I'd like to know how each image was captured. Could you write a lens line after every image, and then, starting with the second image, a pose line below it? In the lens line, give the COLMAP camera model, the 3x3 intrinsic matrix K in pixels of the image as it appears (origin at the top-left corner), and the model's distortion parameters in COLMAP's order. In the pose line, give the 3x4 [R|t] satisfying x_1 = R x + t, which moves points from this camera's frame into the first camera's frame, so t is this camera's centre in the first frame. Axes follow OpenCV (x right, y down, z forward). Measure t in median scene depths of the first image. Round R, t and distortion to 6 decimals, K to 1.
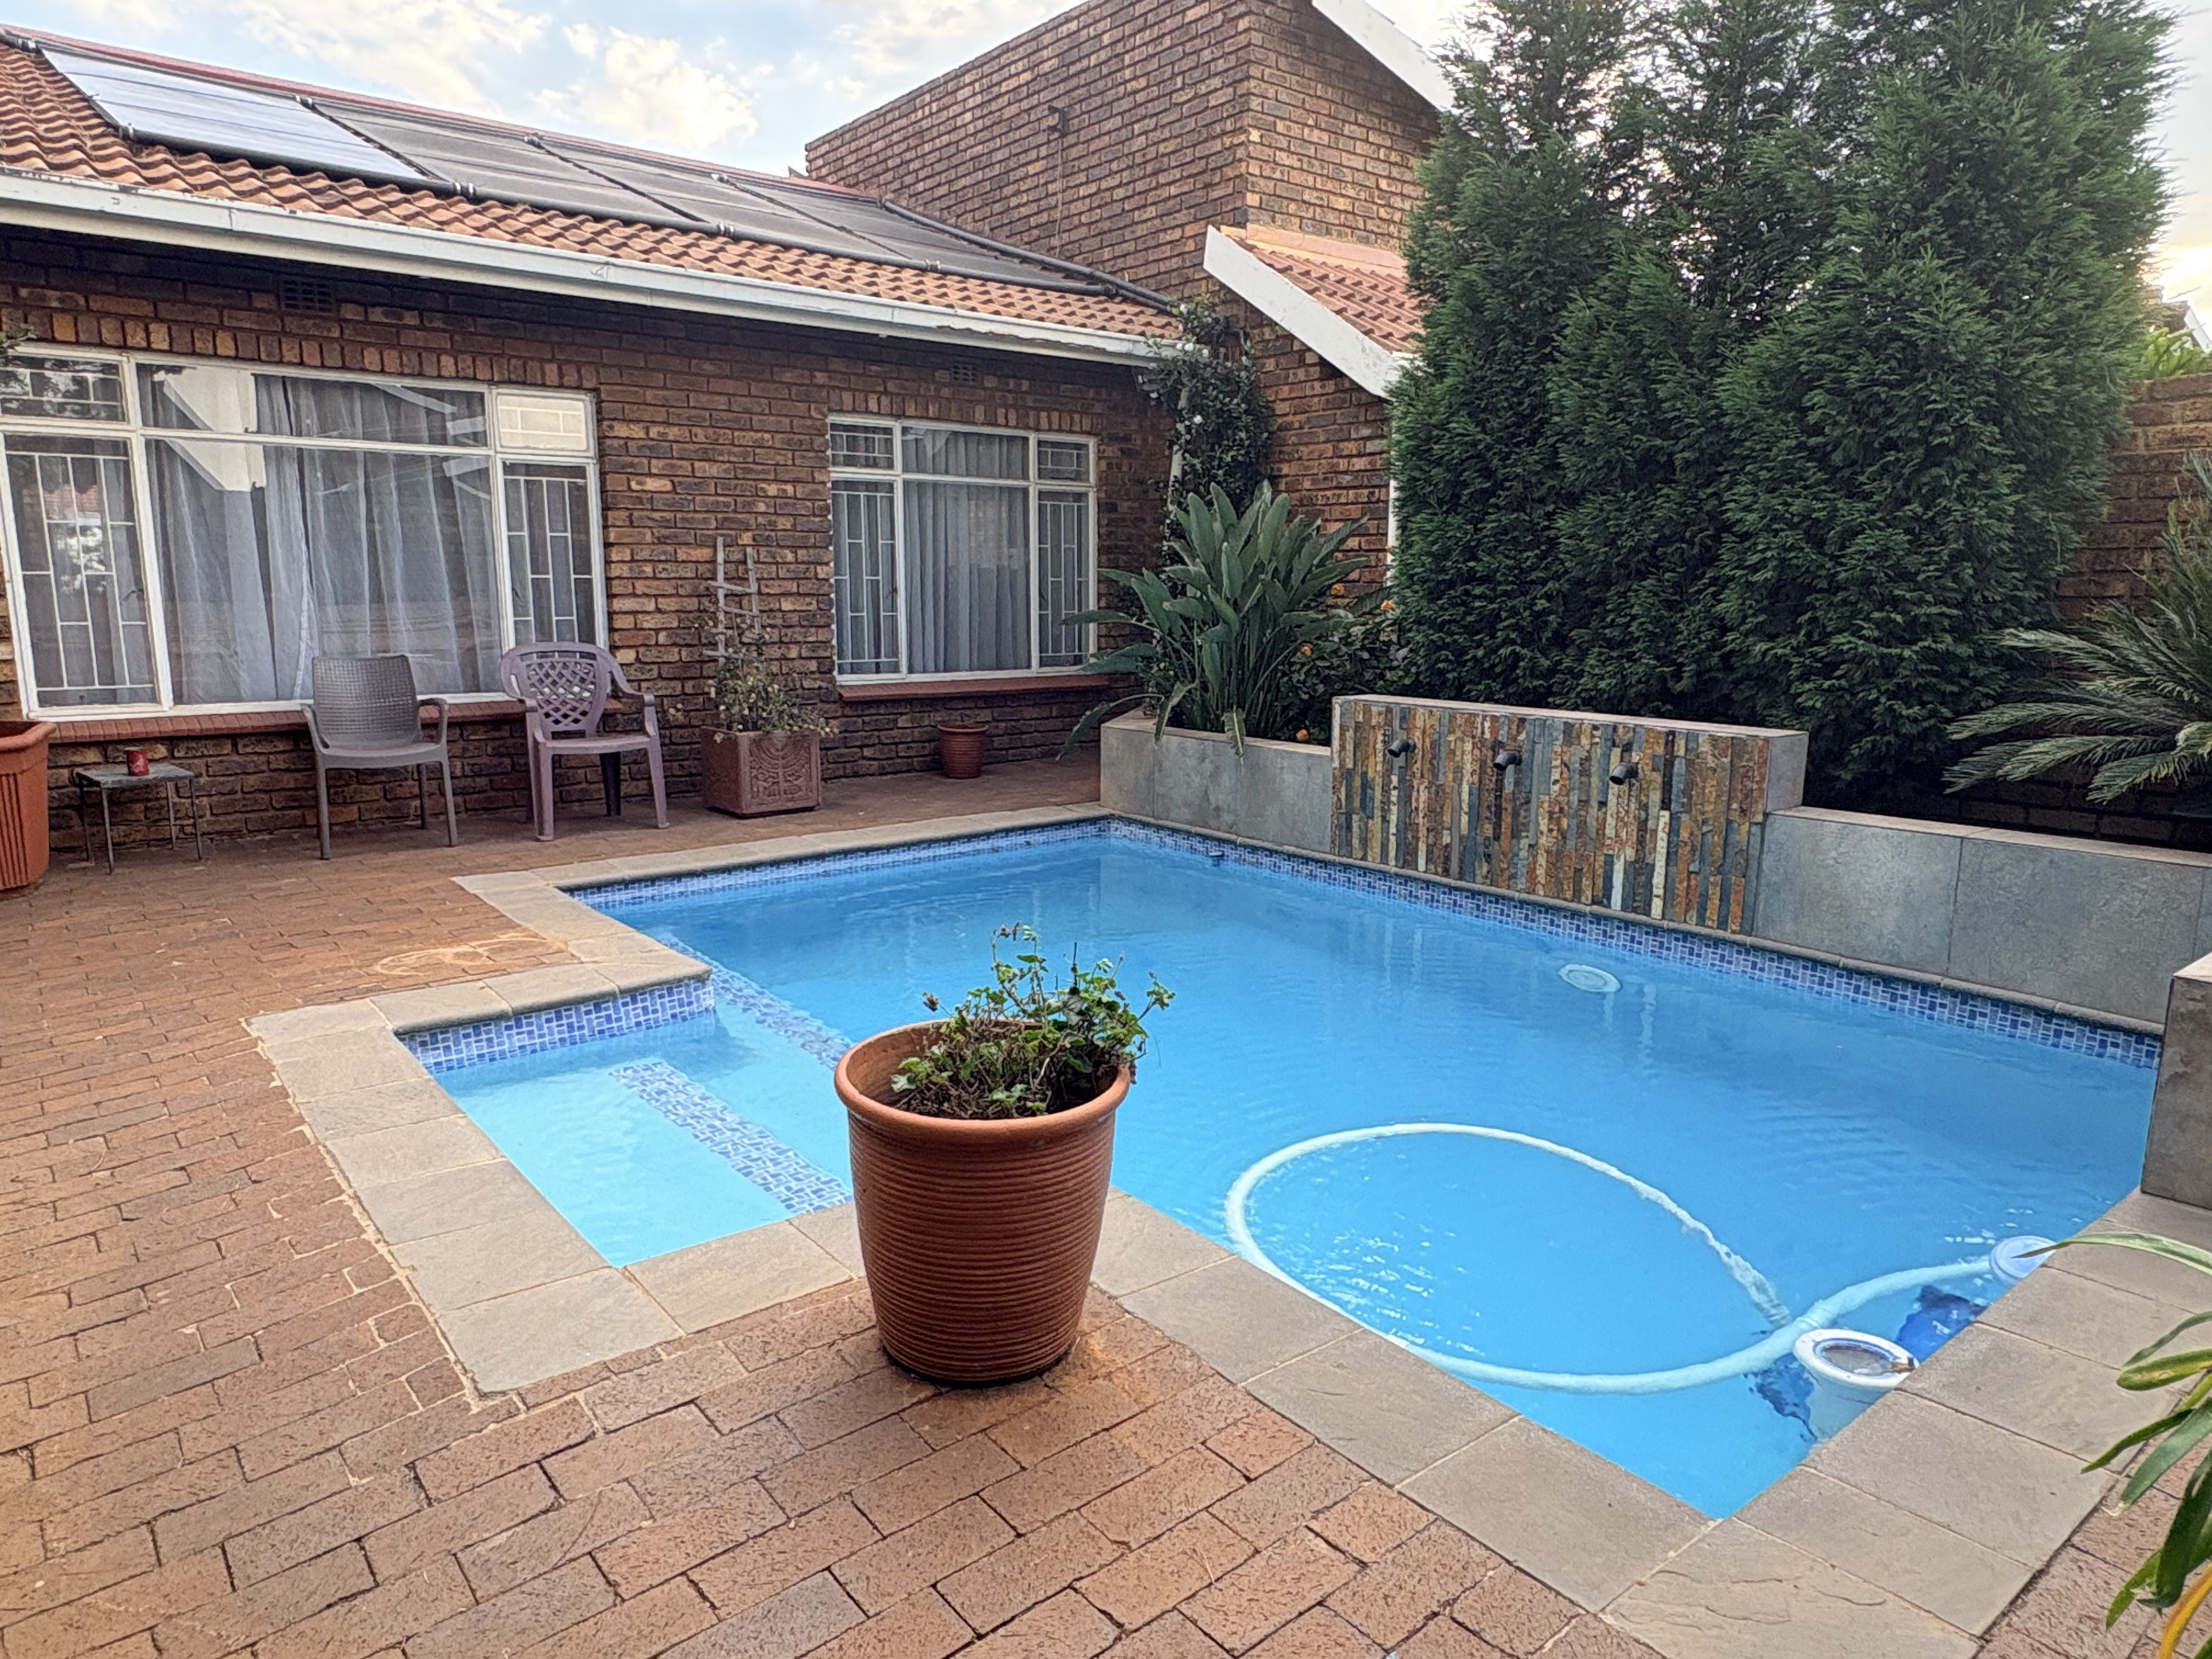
lens RADIAL K [[1396.0, 0, 1099.0], [0, 1396.0, 838.4], [0, 0, 1]] dist [-0.006345, -0.003805]
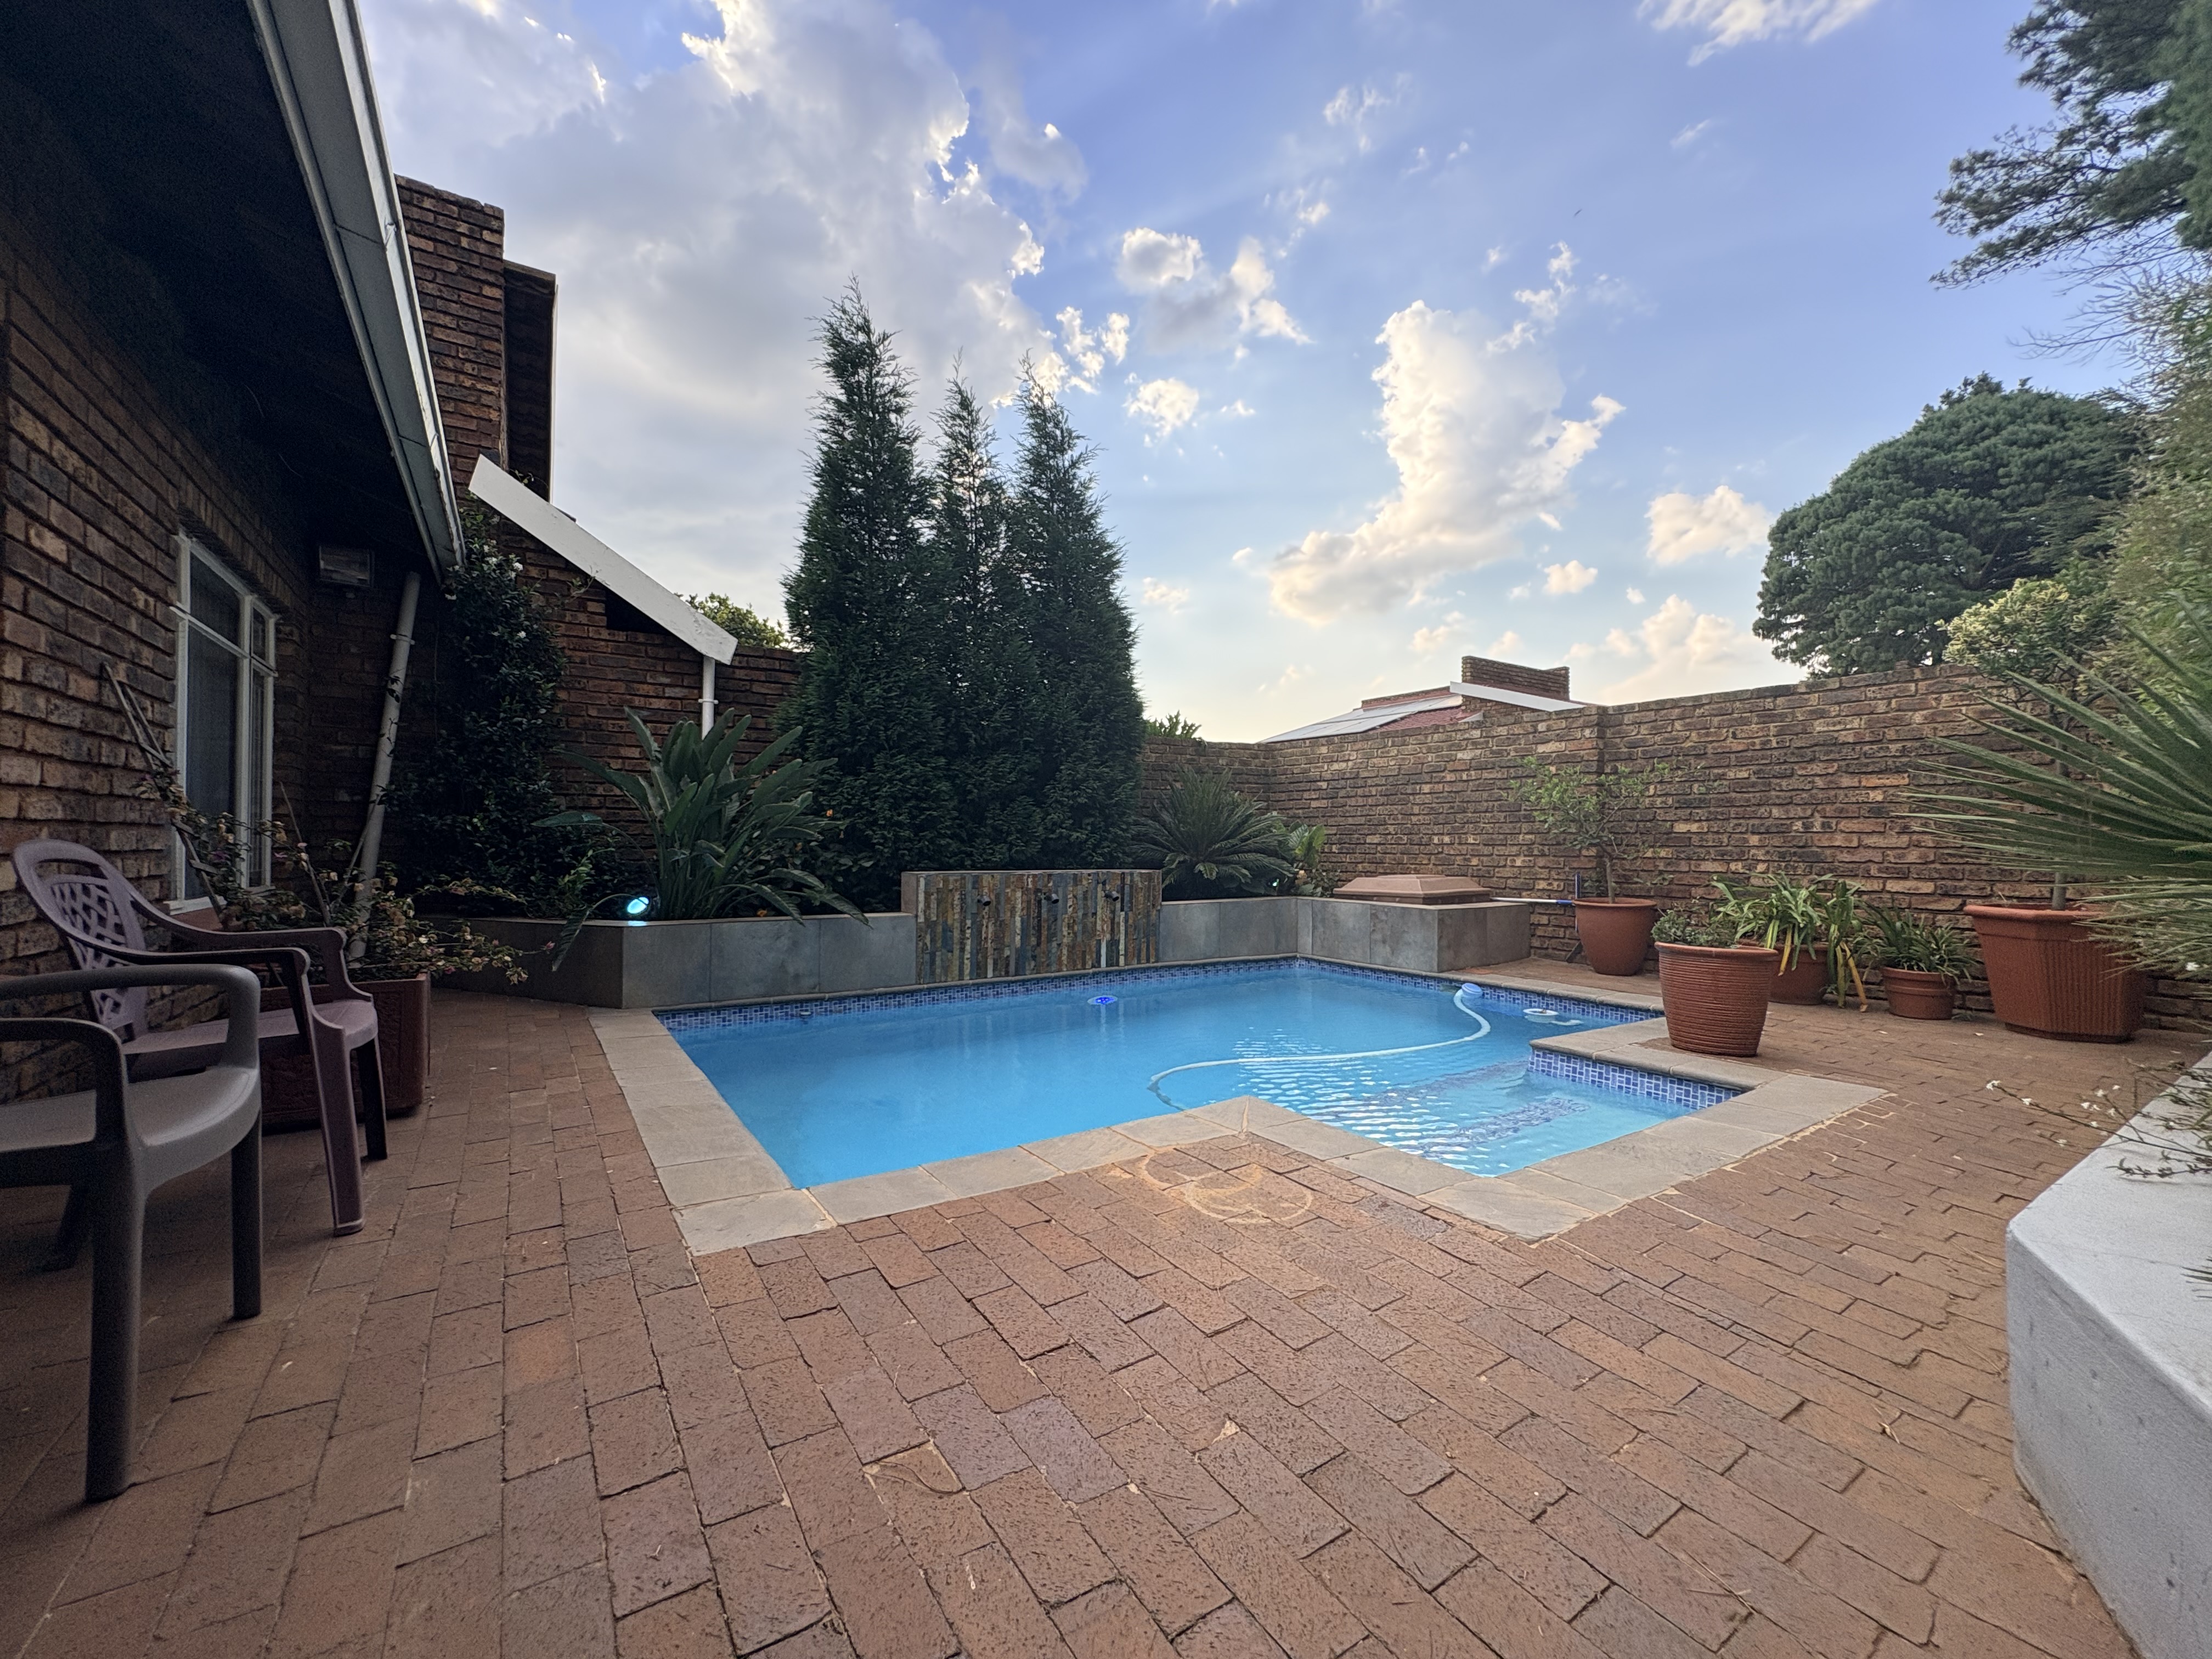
lens RADIAL K [[890.0, 0, 1100.9], [0, 890.0, 829.8], [0, 0, 1]] dist [0.002713, -0.000109]
pose [[0.096991, 0.010066, 0.995234, -0.787485], [0.173420, 0.984482, -0.026858, -0.095476], [-0.980060, 0.175198, 0.093741, 0.780536]]
